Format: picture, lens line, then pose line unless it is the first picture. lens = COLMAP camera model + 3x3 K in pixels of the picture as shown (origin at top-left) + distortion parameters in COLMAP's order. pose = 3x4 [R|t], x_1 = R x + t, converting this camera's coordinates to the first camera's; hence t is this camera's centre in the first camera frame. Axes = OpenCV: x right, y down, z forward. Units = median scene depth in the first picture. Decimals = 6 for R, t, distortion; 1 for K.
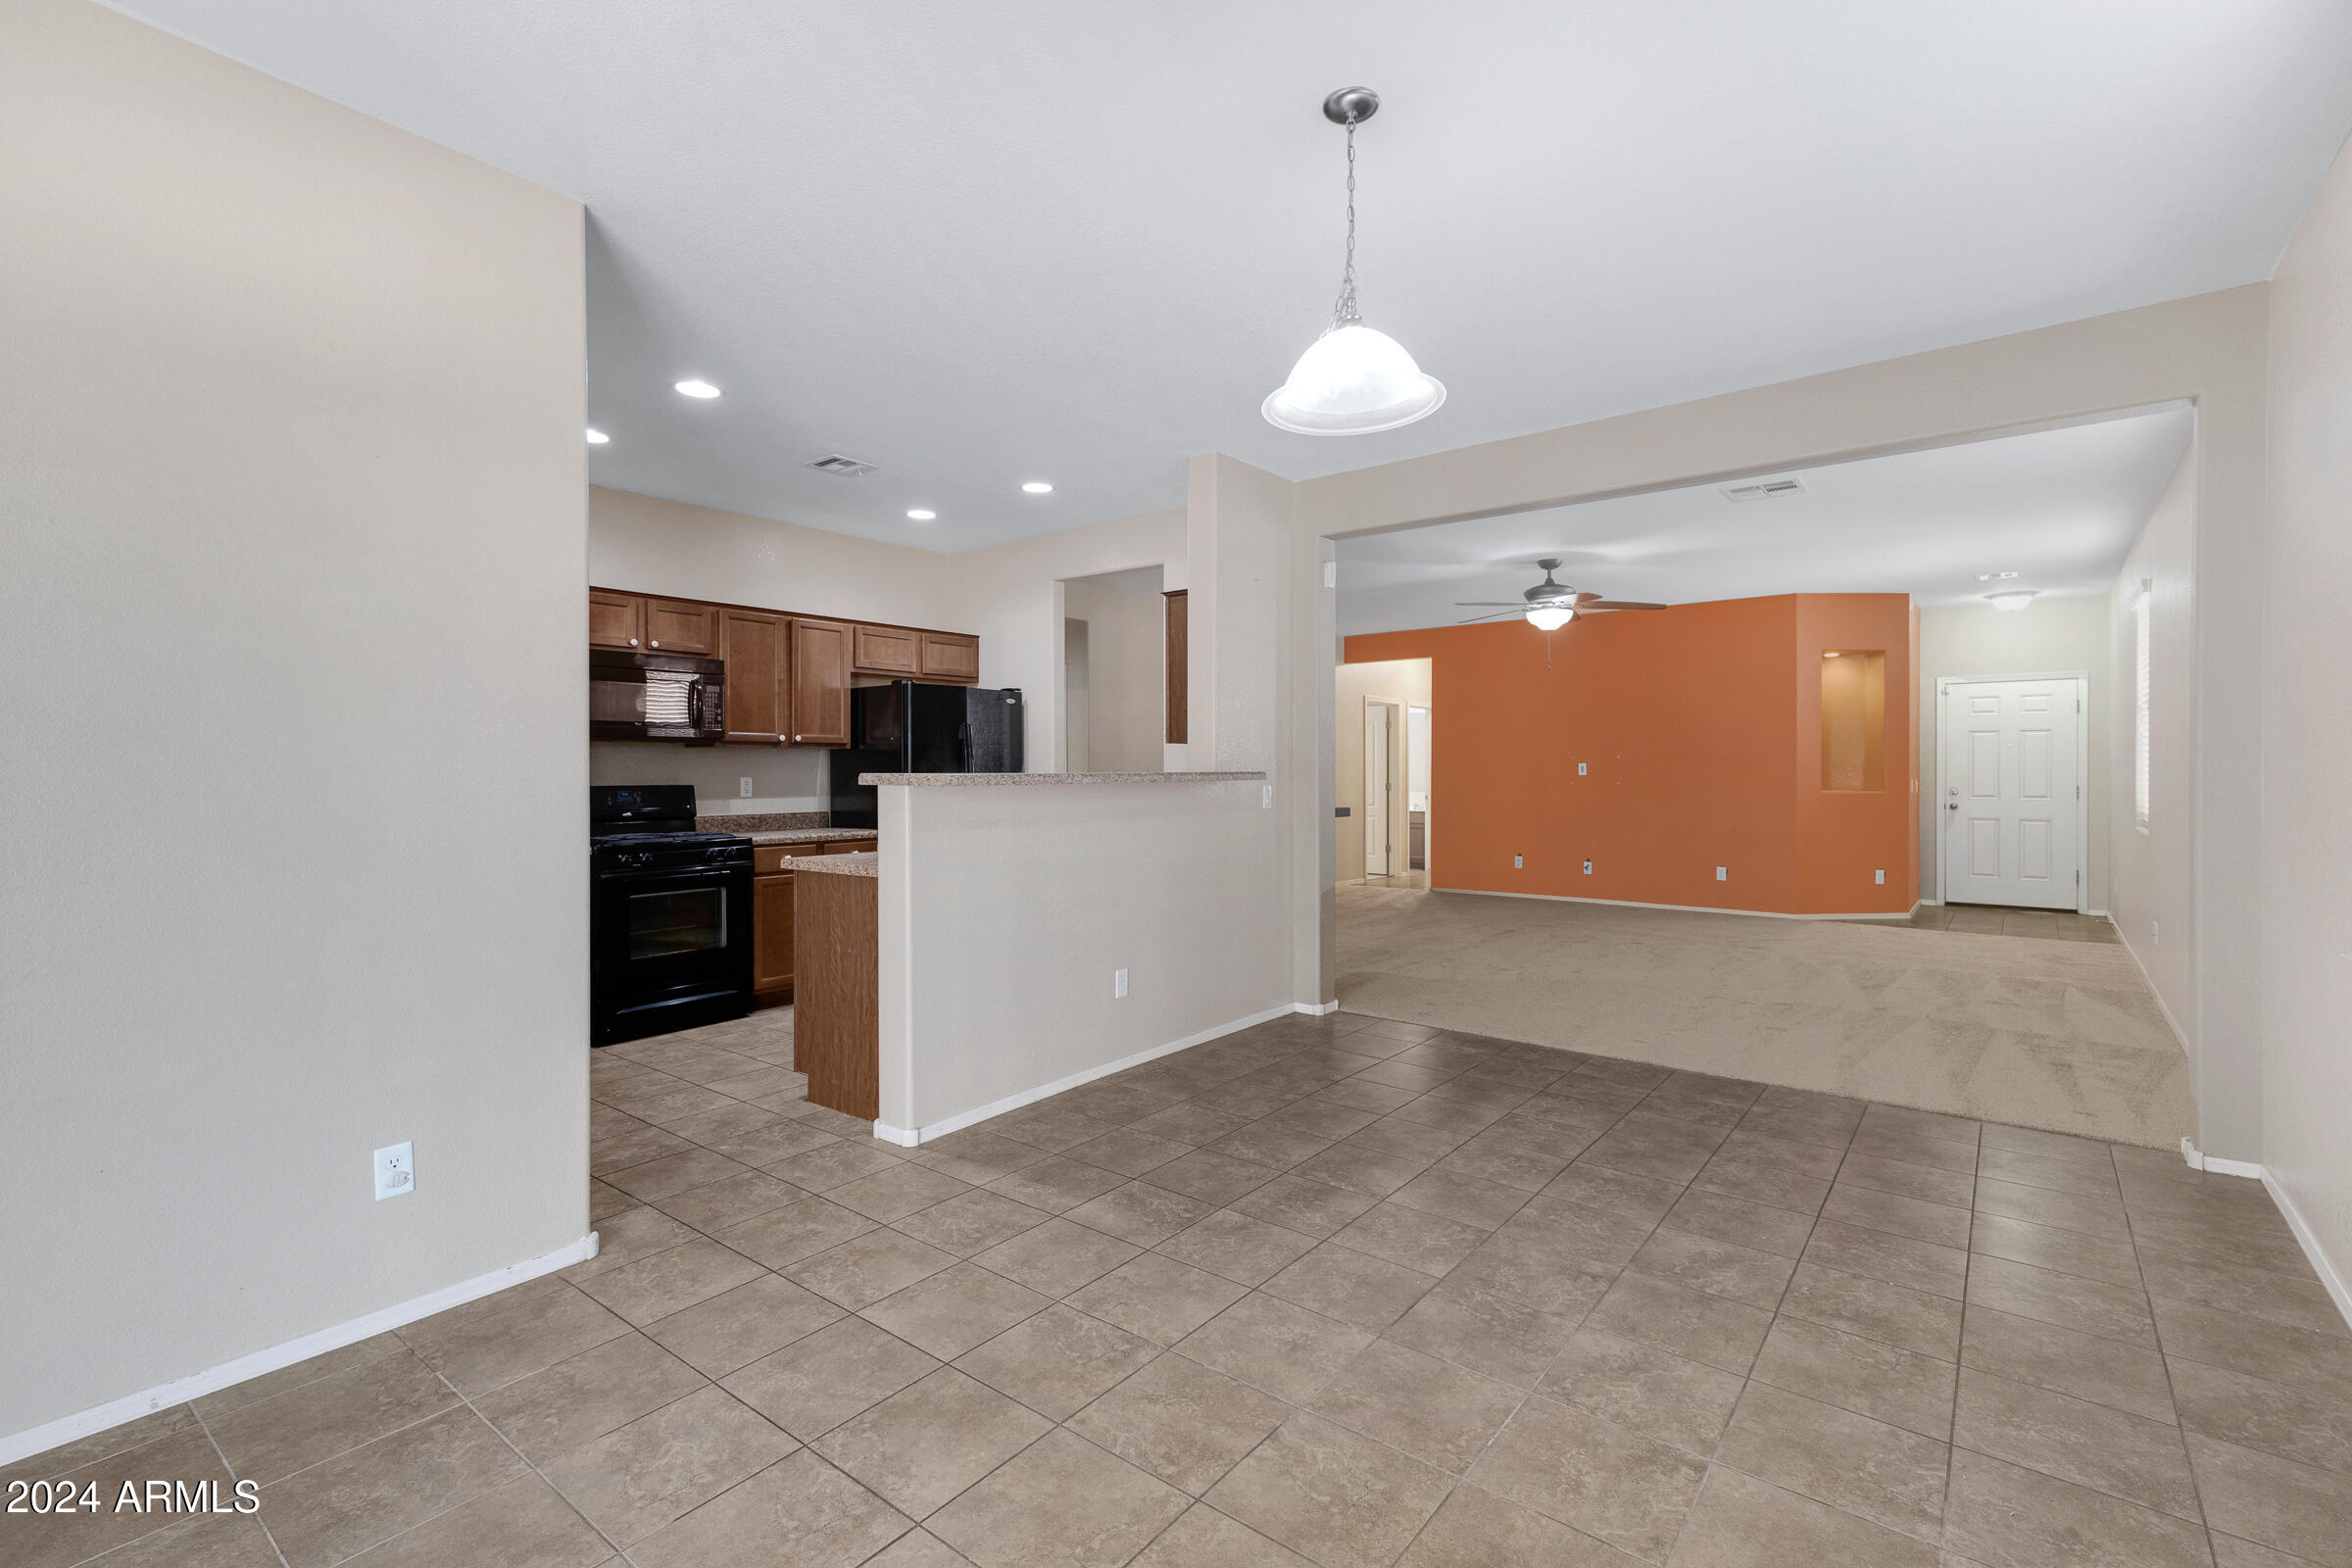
lens RADIAL K [[1047.9, 0, 1145.9], [0, 1047.9, 774.5], [0, 0, 1]] dist [0.012074, -0.000021]
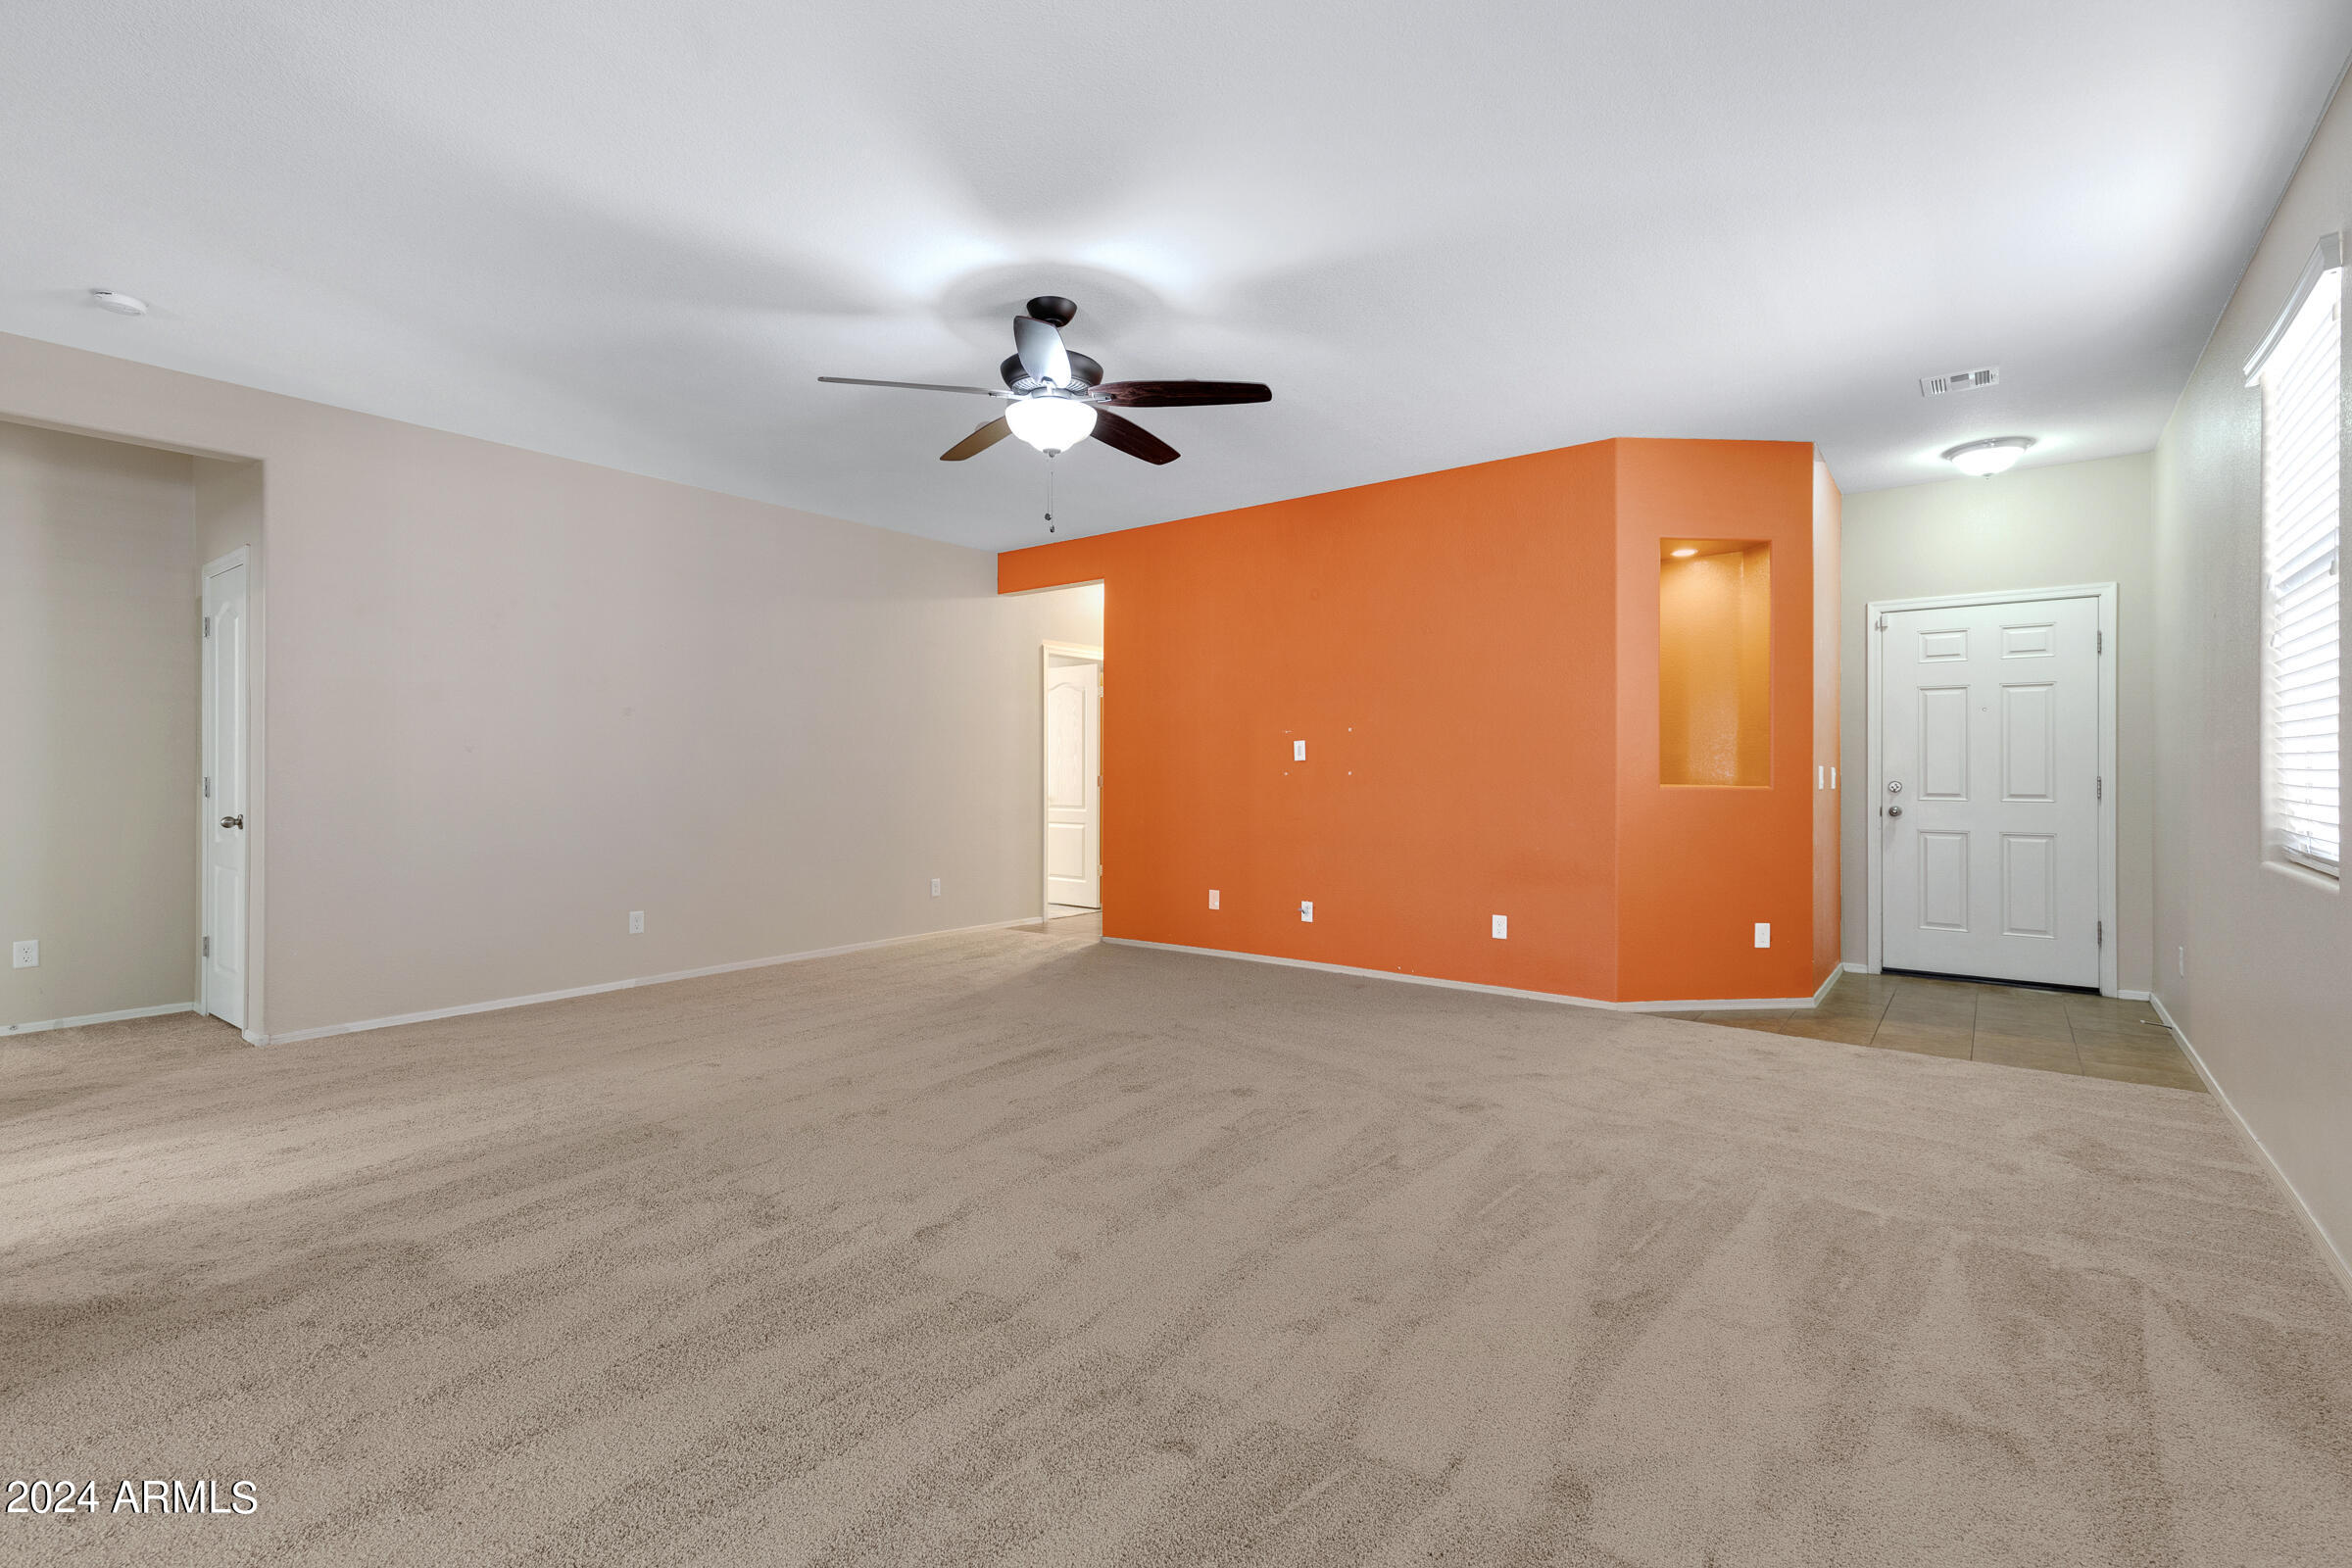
lens RADIAL K [[1047.9, 0, 1148.5], [0, 1047.9, 767.5], [0, 0, 1]] dist [0.012074, -0.000021]
pose [[0.999868, 0.001573, 0.016166, 0.450740], [-0.001505, 0.999990, -0.004227, 0.010855], [-0.016173, 0.004202, 0.999860, 0.552661]]
